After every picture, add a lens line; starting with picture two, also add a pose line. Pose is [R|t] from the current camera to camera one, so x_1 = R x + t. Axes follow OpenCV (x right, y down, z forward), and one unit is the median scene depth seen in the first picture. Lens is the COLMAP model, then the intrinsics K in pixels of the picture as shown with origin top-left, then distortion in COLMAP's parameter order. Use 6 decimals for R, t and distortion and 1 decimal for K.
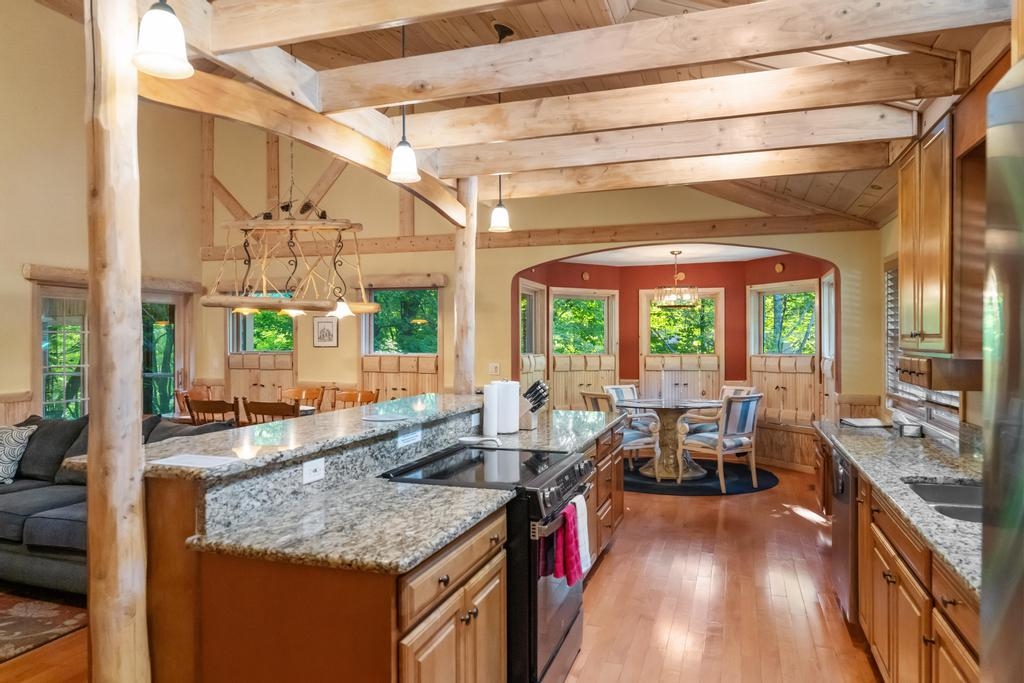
lens RADIAL K [[678.6, 0, 510.9], [0, 678.6, 342.9], [0, 0, 1]] dist [0.000697, 0.000086]
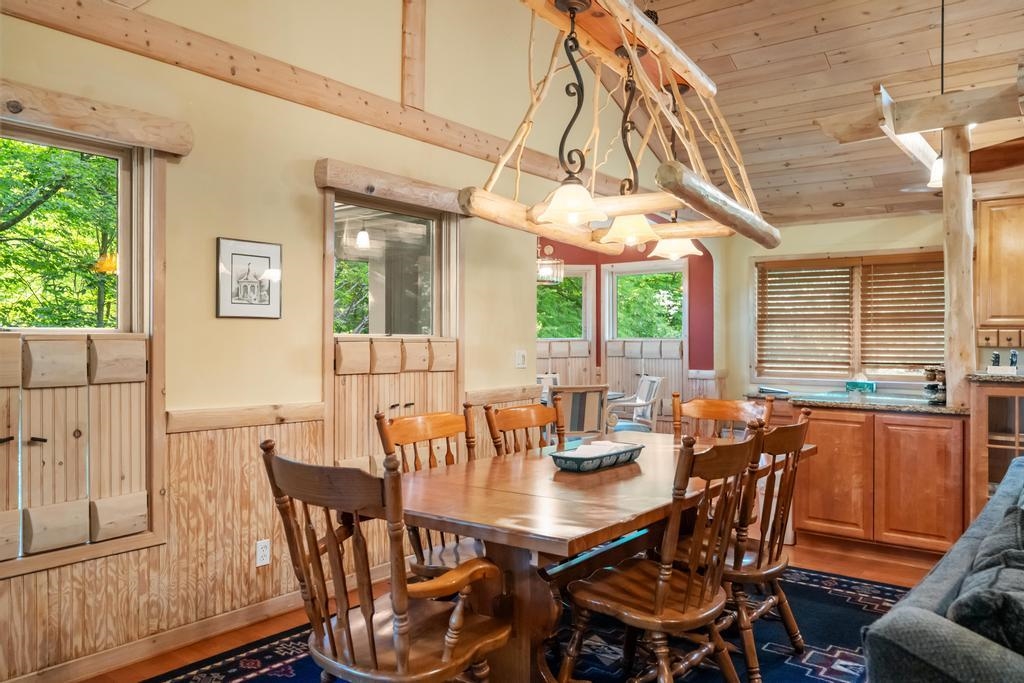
lens RADIAL K [[746.0, 0, 512.0], [0, 746.0, 340.1], [0, 0, 1]] dist [0.002107, 0.000033]
pose [[0.310980, 0.002134, 0.950414, -0.668954], [0.000918, 0.999996, -0.002546, 0.020862], [-0.950416, 0.001664, 0.310977, 0.750703]]
